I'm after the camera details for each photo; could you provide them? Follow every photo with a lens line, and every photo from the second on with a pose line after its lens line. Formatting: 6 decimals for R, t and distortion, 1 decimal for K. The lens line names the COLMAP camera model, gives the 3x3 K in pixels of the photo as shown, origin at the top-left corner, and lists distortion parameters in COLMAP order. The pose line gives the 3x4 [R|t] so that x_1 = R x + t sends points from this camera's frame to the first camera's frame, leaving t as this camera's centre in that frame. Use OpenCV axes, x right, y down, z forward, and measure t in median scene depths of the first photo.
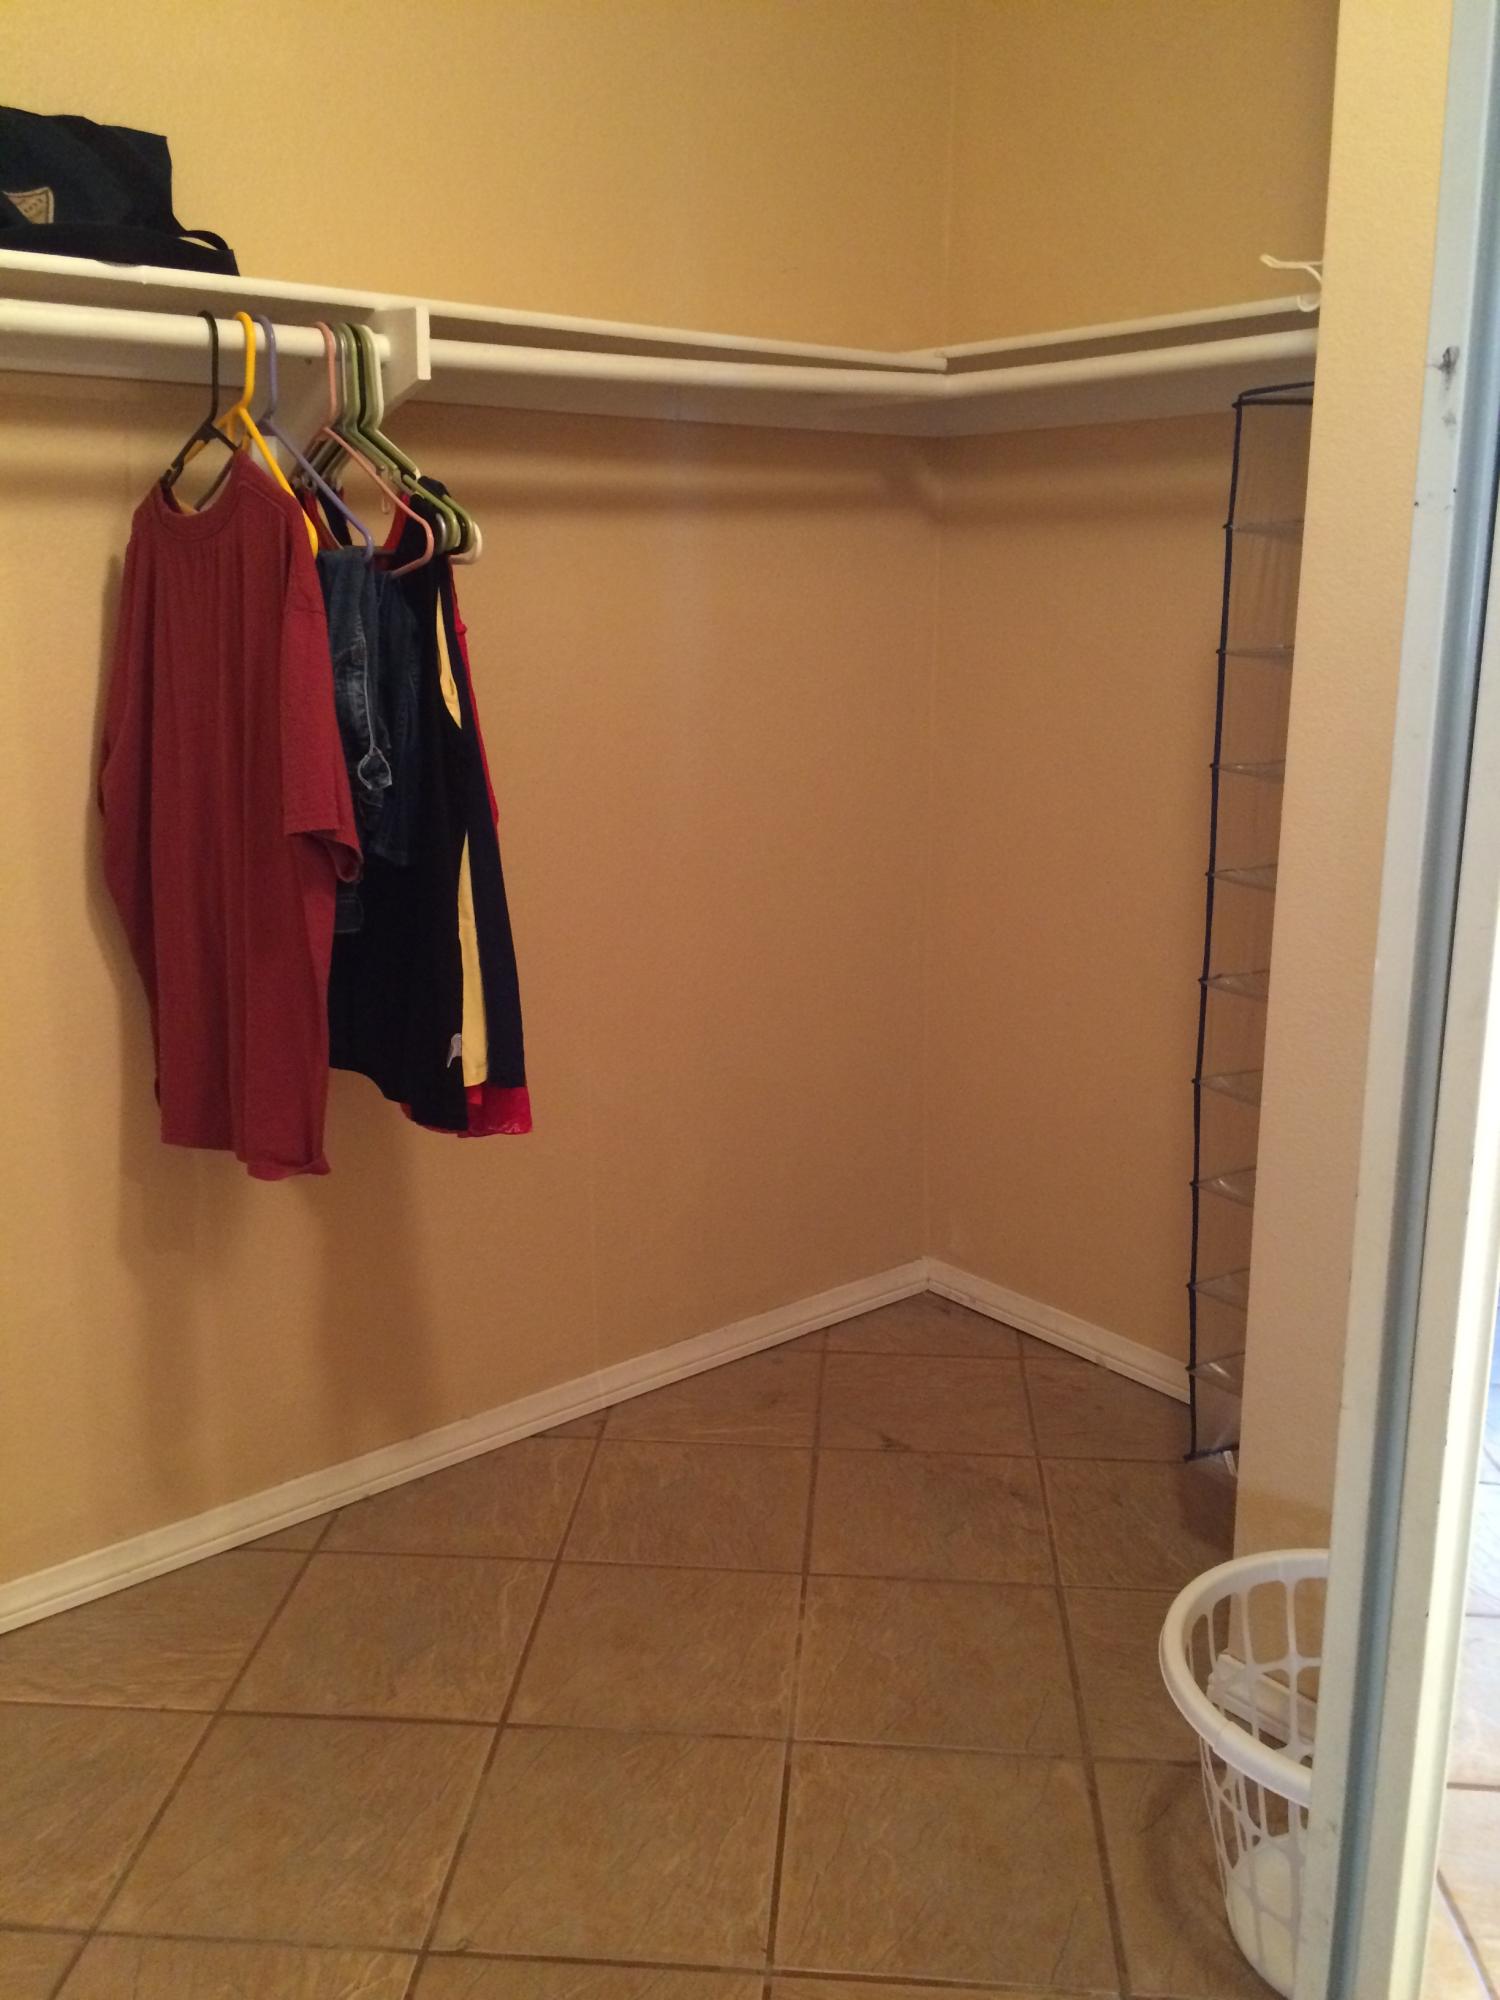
lens RADIAL K [[1705.8, 0, 745.8], [0, 1705.8, 1000.5], [0, 0, 1]] dist [0.072589, -0.094095]
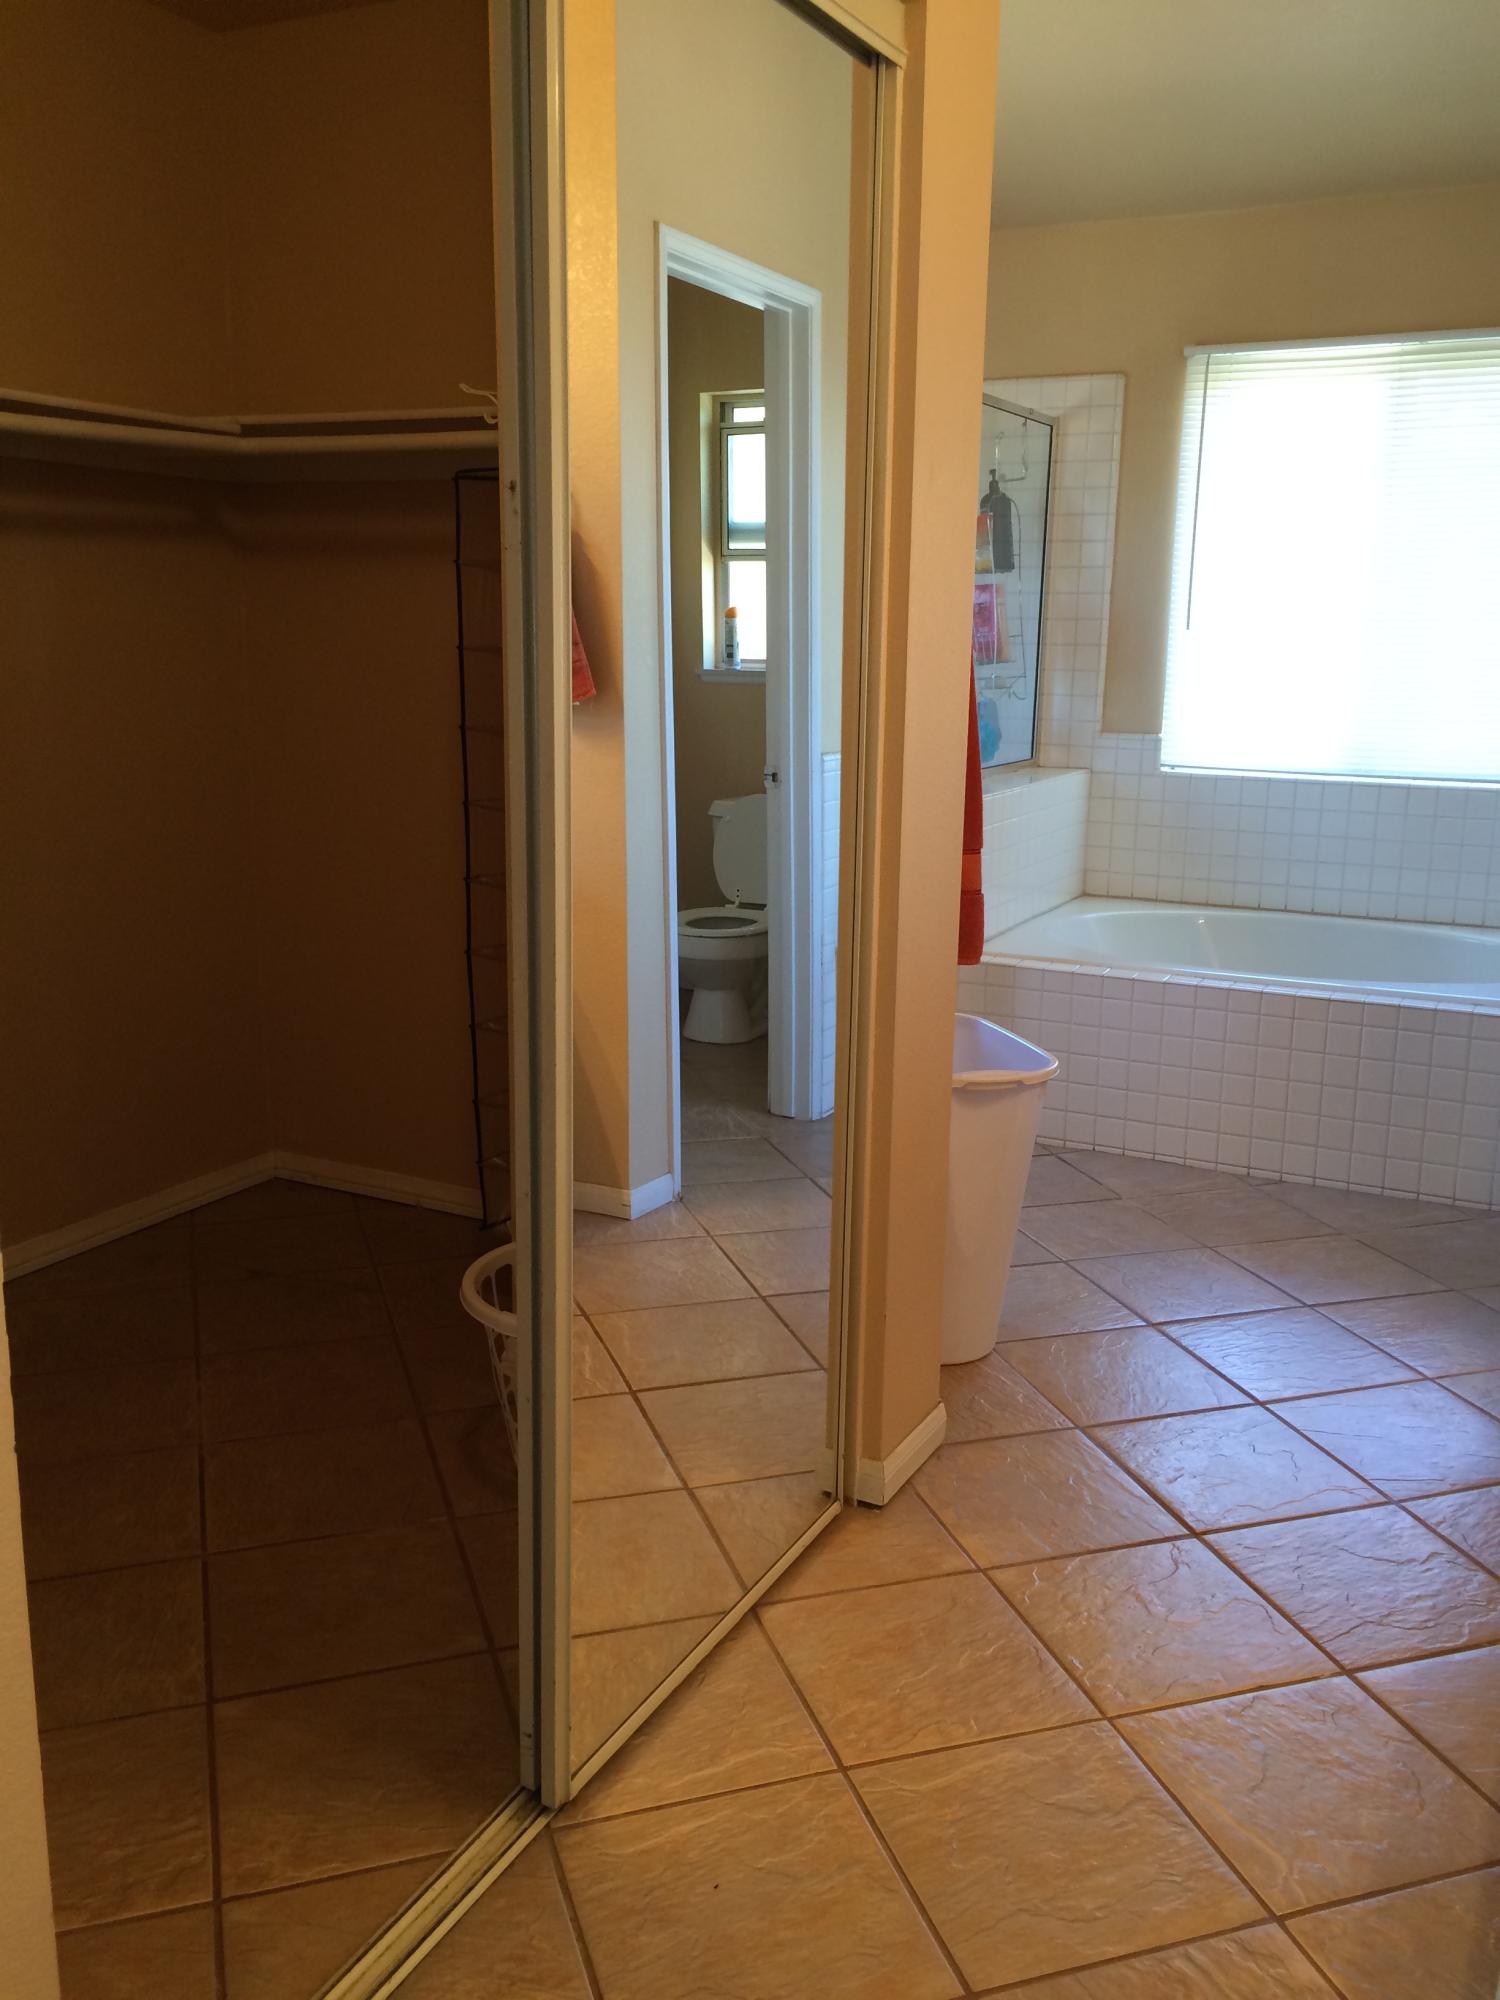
lens RADIAL K [[1705.8, 0, 740.8], [0, 1705.8, 991.5], [0, 0, 1]] dist [0.072589, -0.094095]
pose [[0.920657, -0.065198, 0.384891, -0.084017], [0.074426, 0.997185, -0.009110, 0.124689], [-0.383213, 0.037033, 0.922917, -0.437485]]
